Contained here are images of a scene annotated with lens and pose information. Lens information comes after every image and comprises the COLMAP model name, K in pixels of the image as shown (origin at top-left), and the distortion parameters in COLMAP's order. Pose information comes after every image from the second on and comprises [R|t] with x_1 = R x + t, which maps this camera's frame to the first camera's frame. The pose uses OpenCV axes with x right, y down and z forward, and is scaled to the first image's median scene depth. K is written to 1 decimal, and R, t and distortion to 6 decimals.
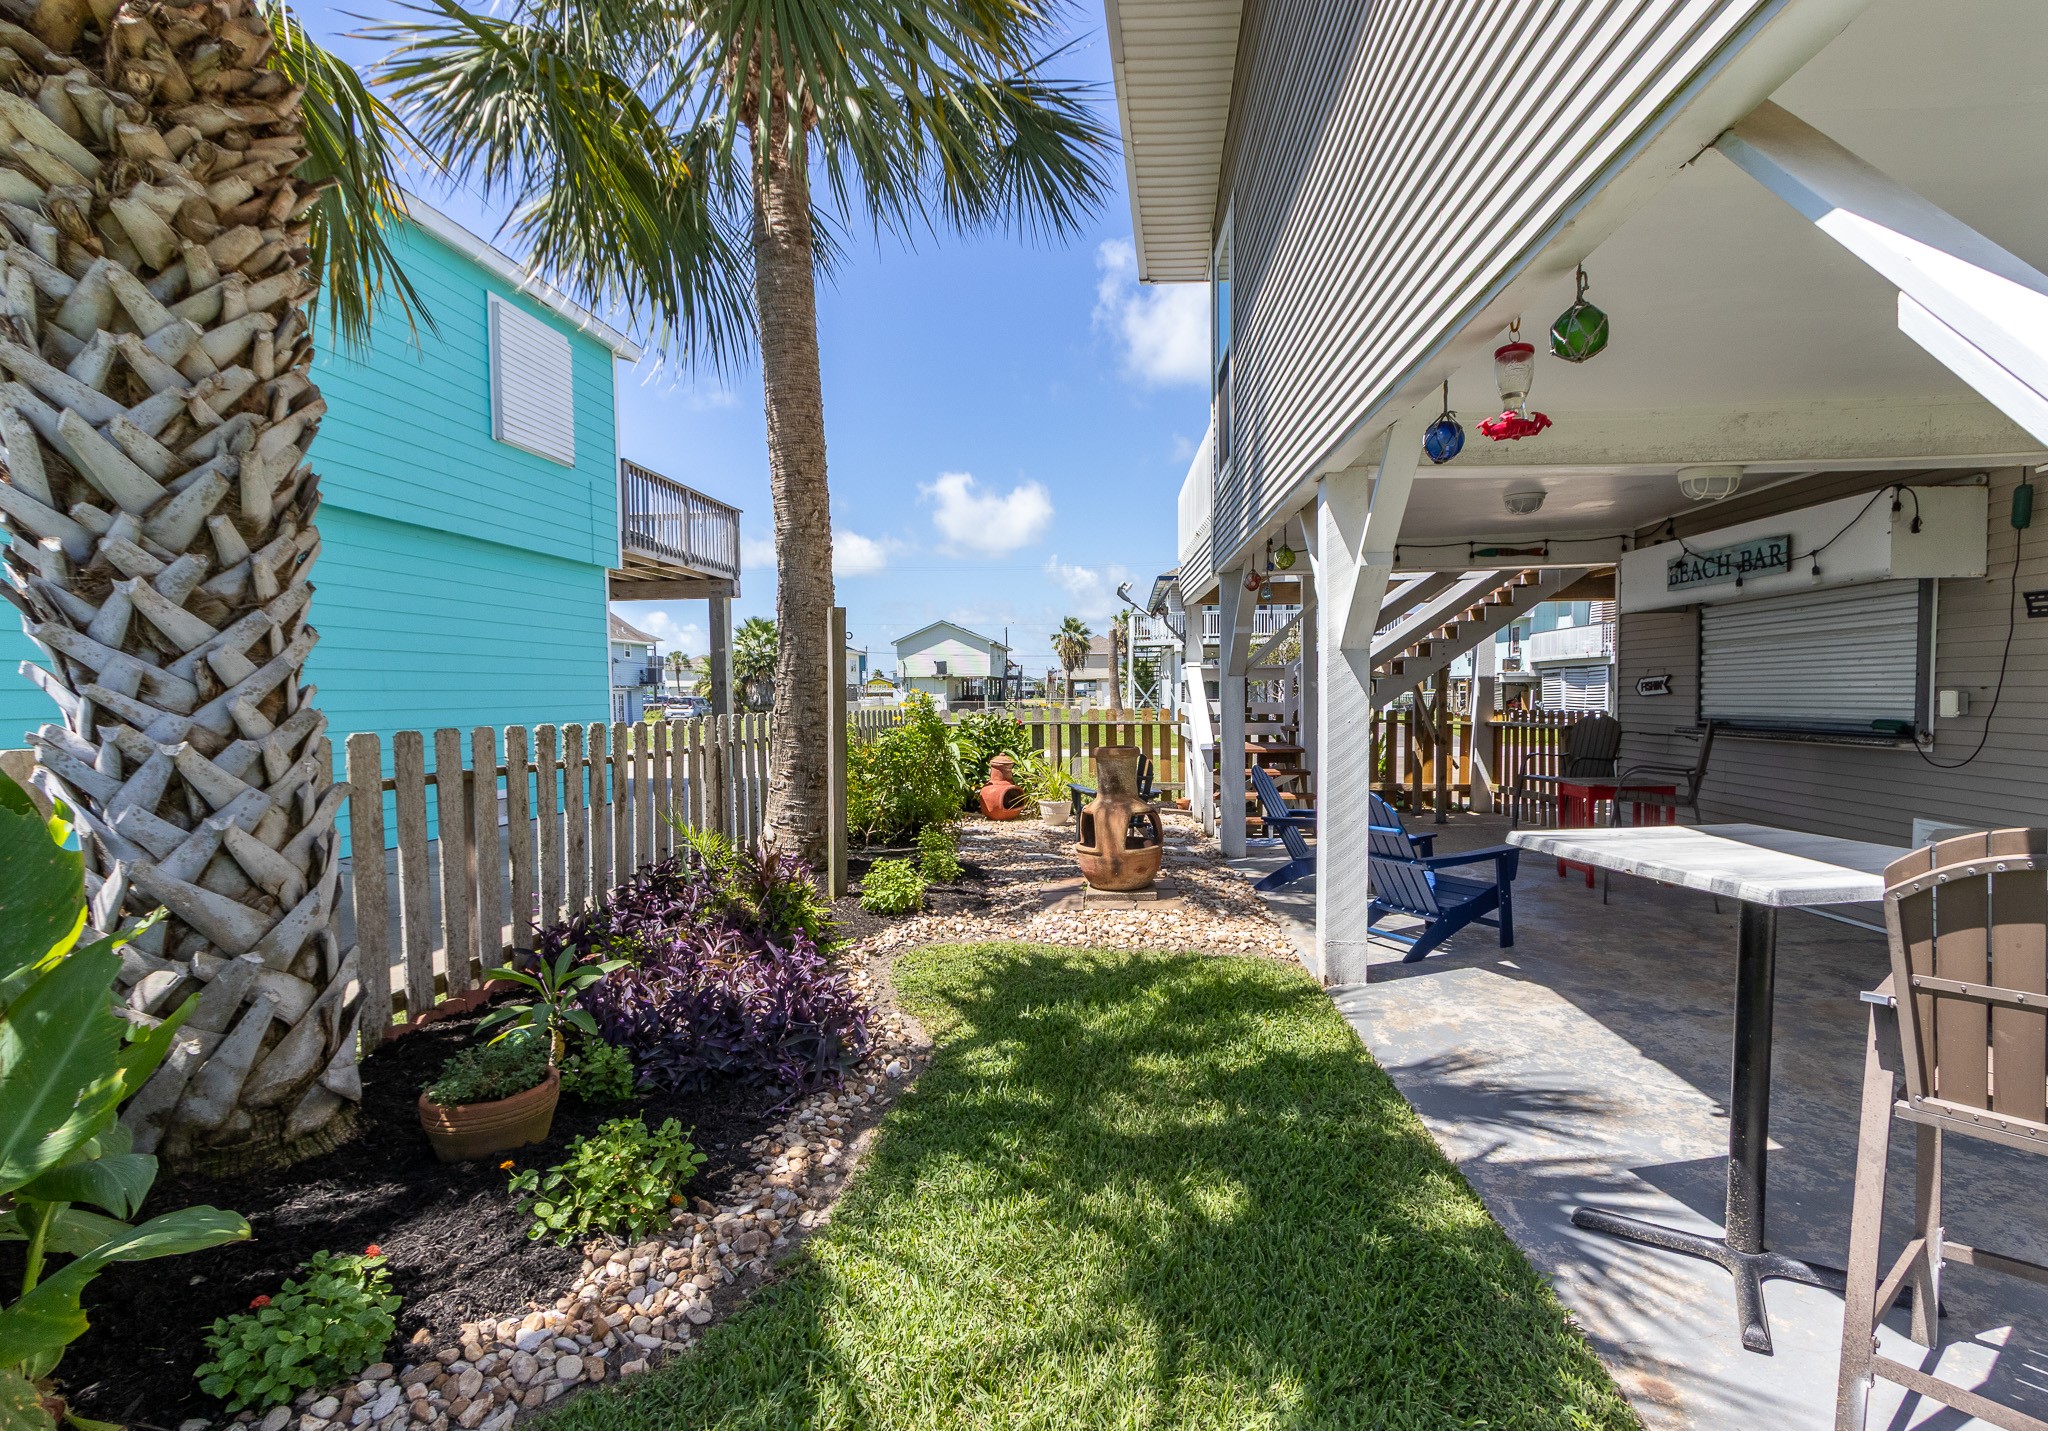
lens RADIAL K [[955.6, 0, 1023.7], [0, 955.6, 725.2], [0, 0, 1]] dist [0.002859, 0.000619]
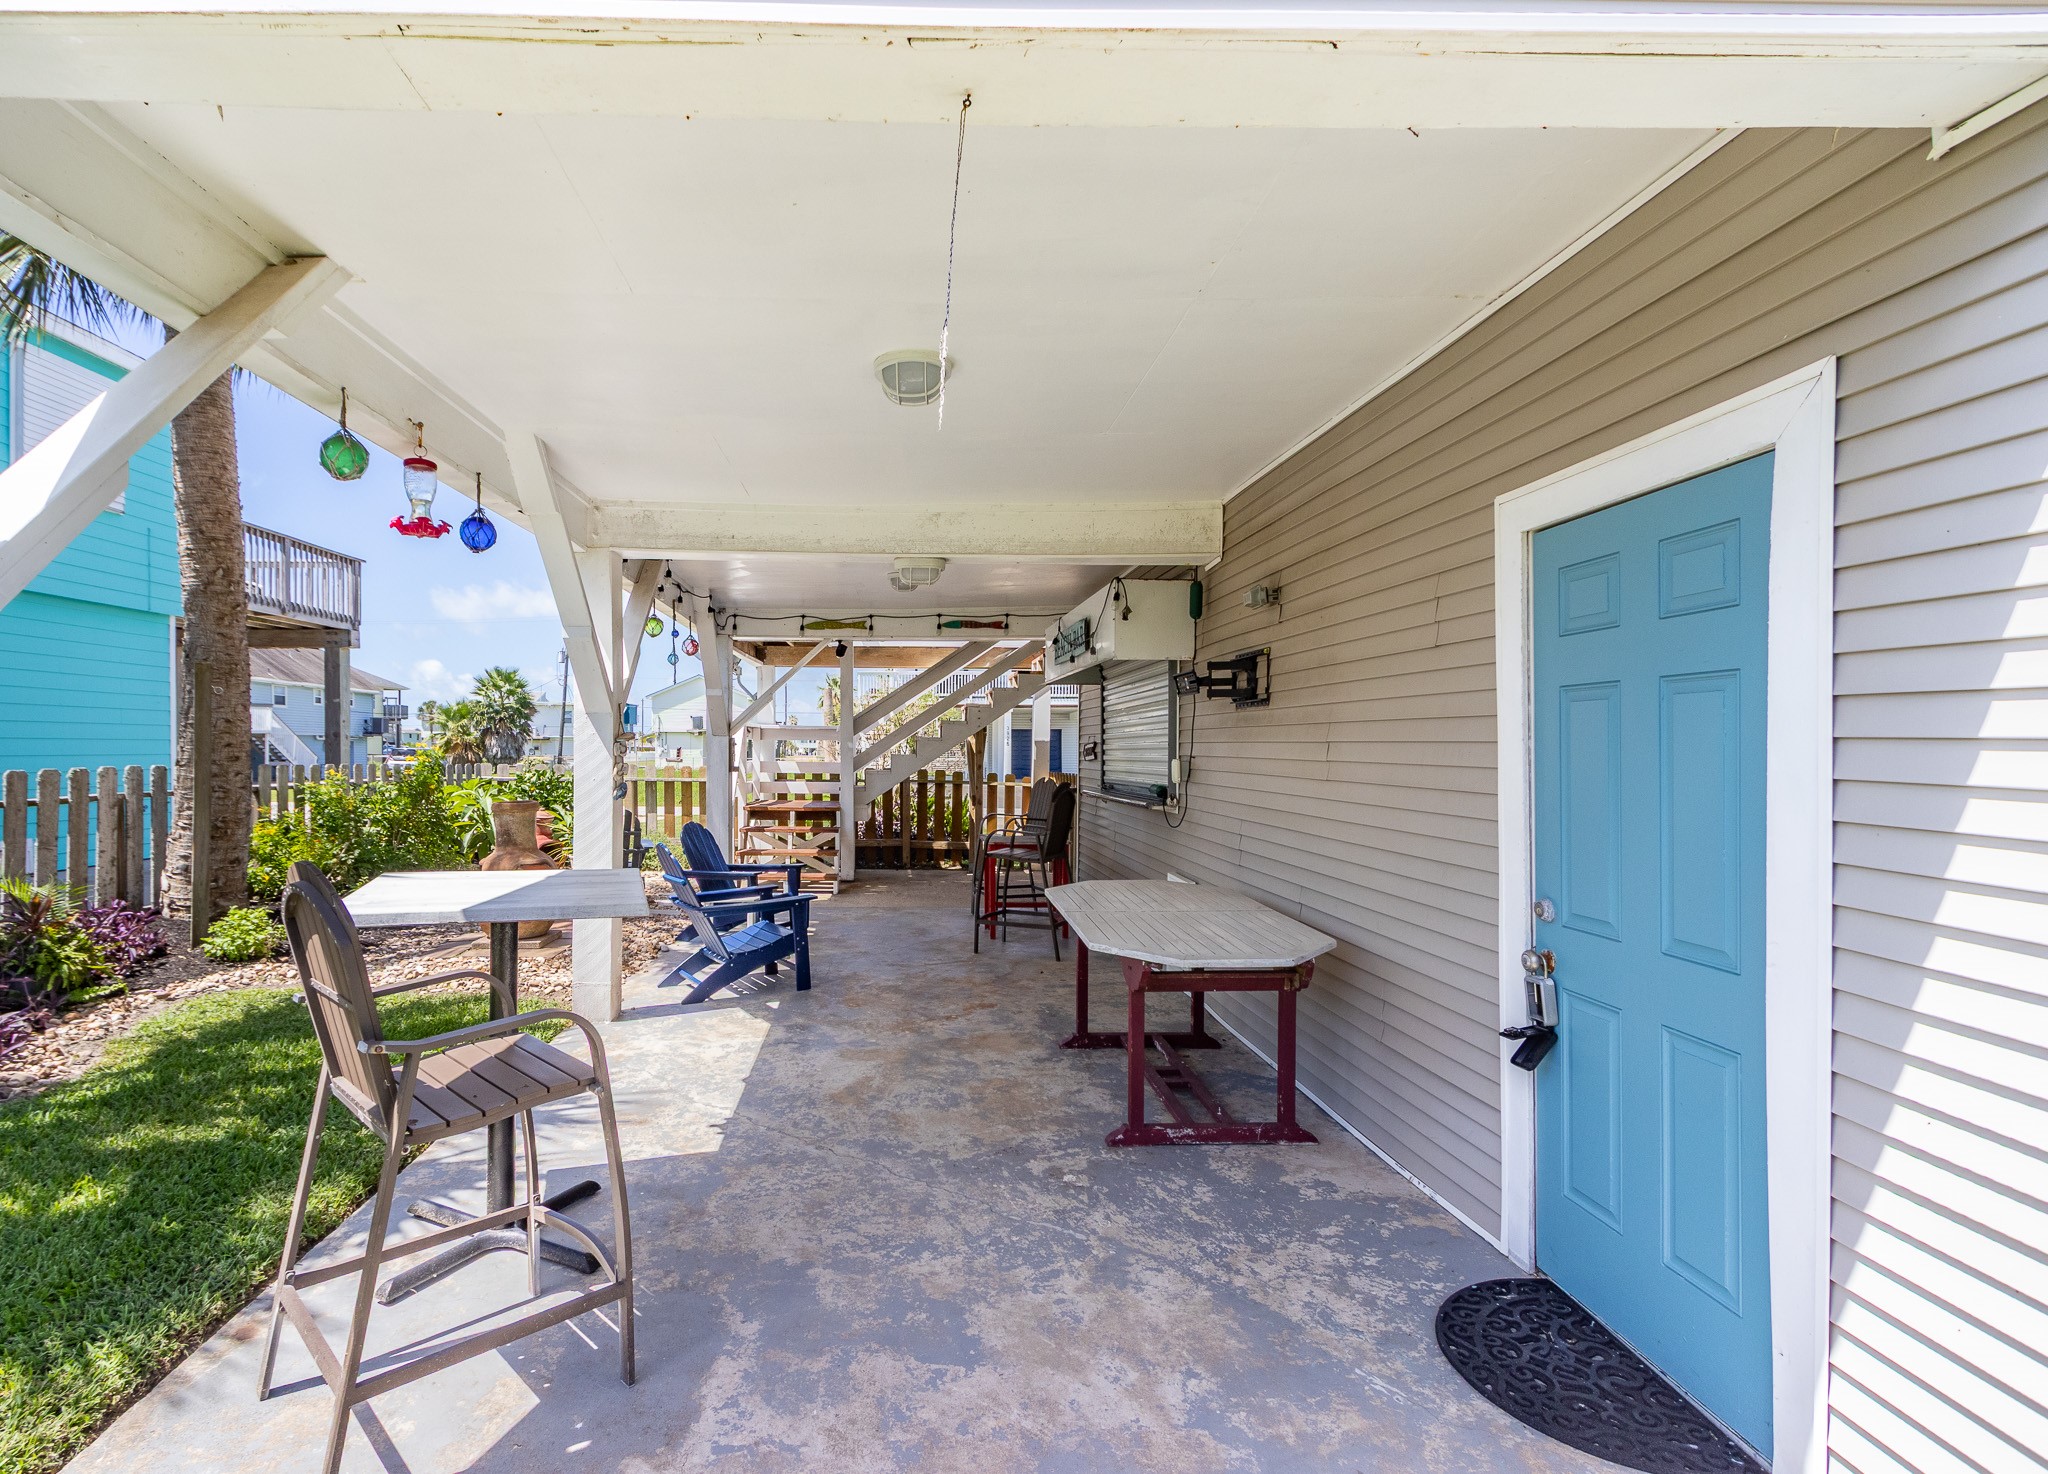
lens RADIAL K [[977.1, 0, 912.2], [0, 977.1, 757.1], [0, 0, 1]] dist [-0.001028, -0.001584]
pose [[0.996547, 0.014721, 0.081717, 0.247389], [-0.012506, 0.999542, -0.027551, -0.001208], [-0.082085, 0.026434, 0.996275, -0.057236]]
